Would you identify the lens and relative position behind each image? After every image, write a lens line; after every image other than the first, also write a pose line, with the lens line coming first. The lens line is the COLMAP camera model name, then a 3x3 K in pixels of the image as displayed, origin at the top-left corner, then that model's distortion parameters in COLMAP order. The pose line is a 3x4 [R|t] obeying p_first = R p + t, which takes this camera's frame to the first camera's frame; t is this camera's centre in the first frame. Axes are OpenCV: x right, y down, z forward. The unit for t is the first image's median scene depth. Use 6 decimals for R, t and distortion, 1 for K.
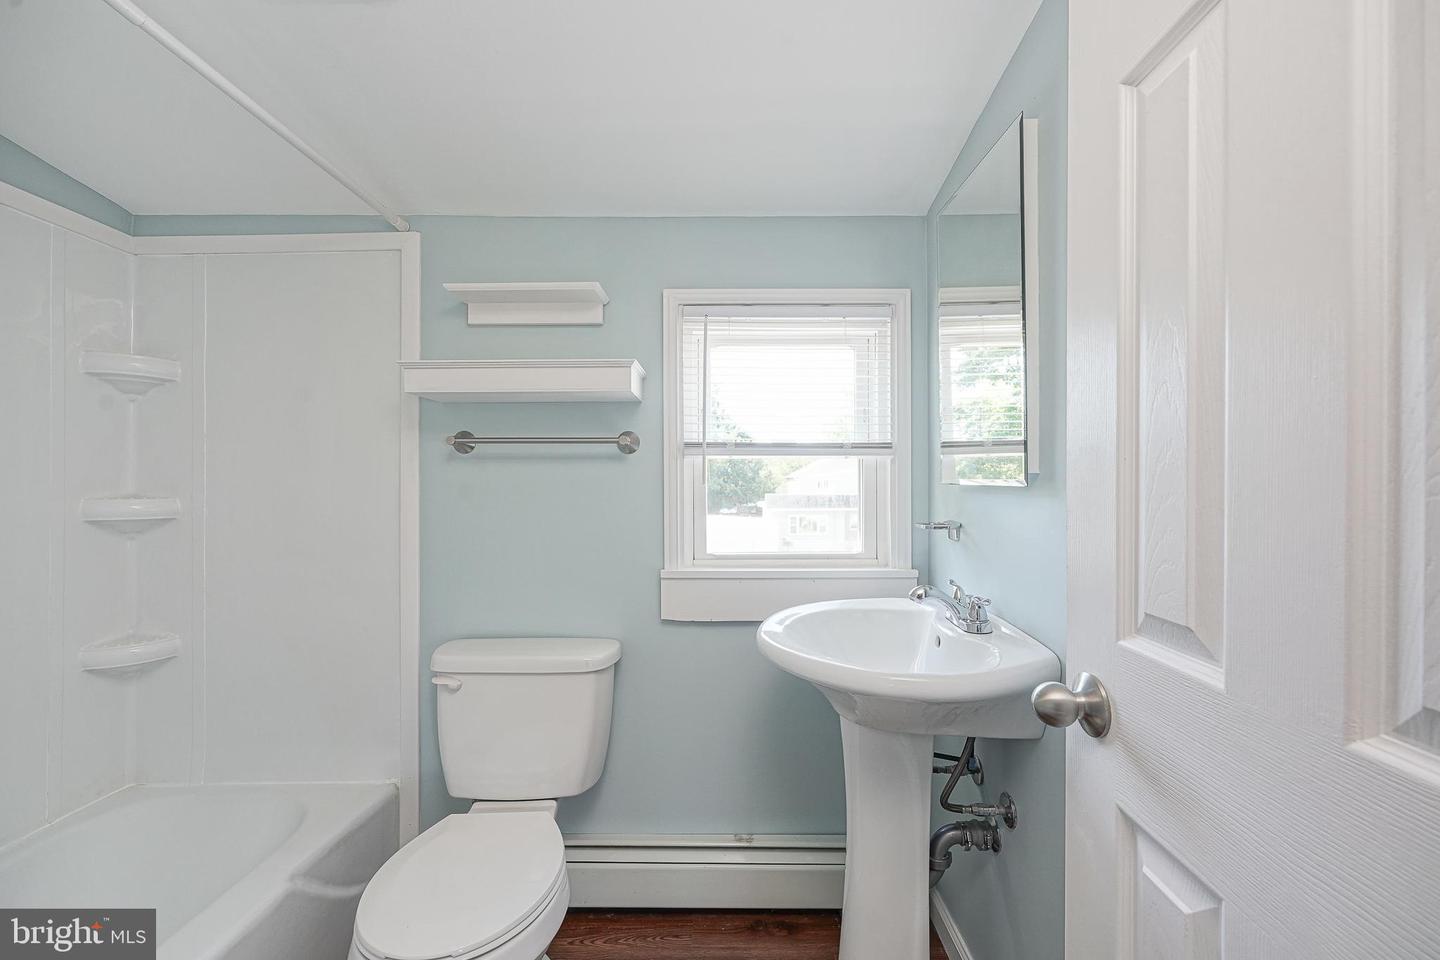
lens RADIAL K [[582.8, 0, 720.0], [0, 582.8, 480.0], [0, 0, 1]] dist [-0.002218, 0.000151]
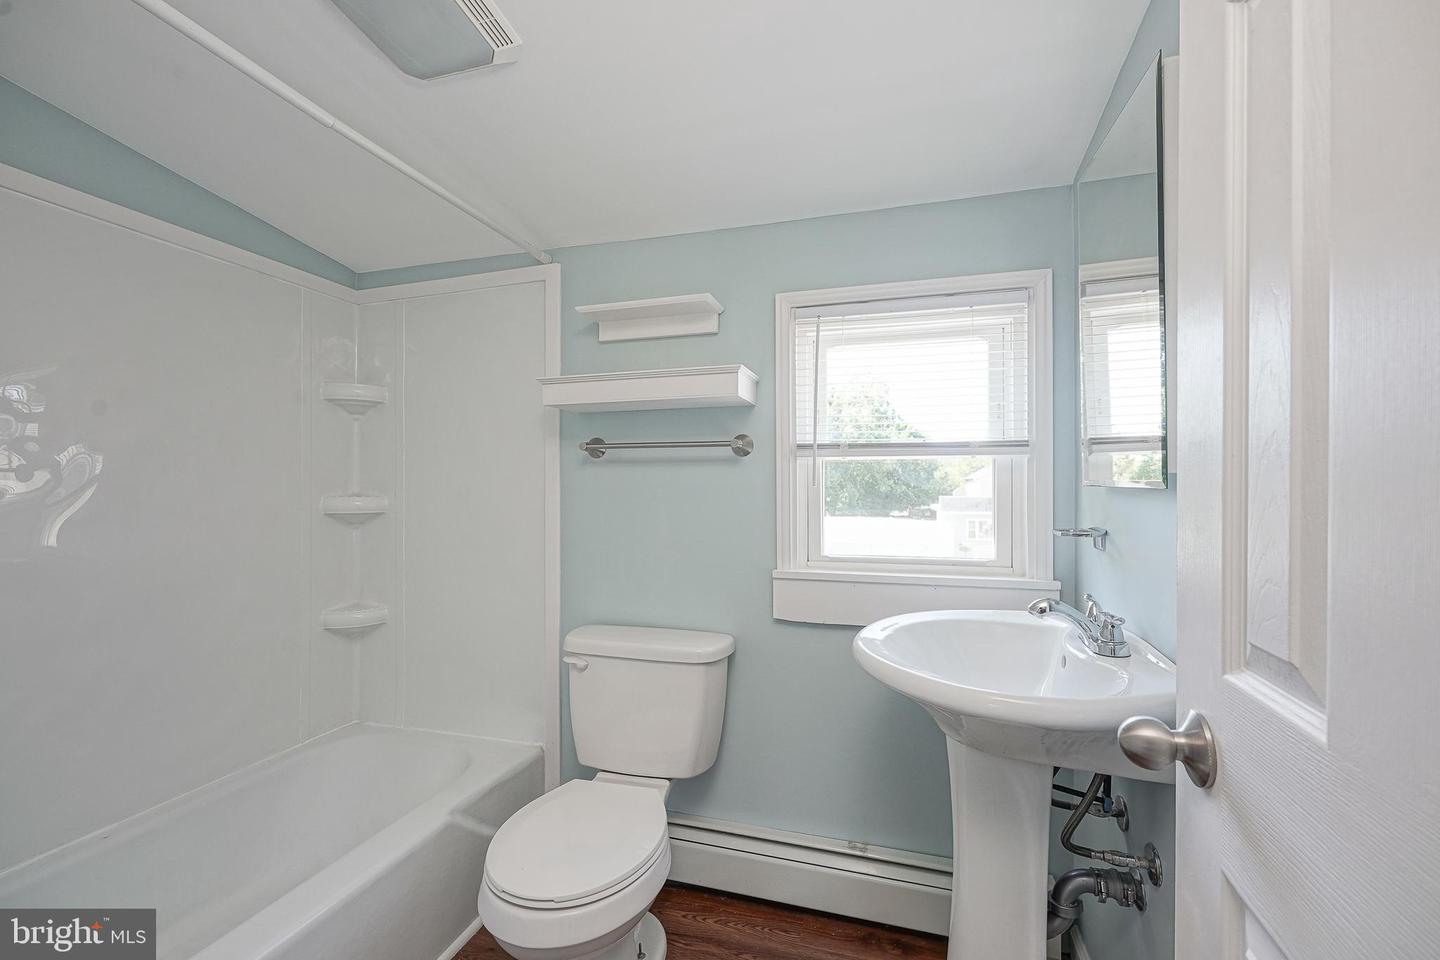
lens RADIAL K [[579.2, 0, 727.3], [0, 579.2, 483.9], [0, 0, 1]] dist [-0.000486, -0.000198]
pose [[0.961721, -0.000058, -0.274029, 0.110741], [0.001183, 0.999992, 0.003942, -0.000150], [0.274027, -0.004115, 0.961713, 0.004794]]
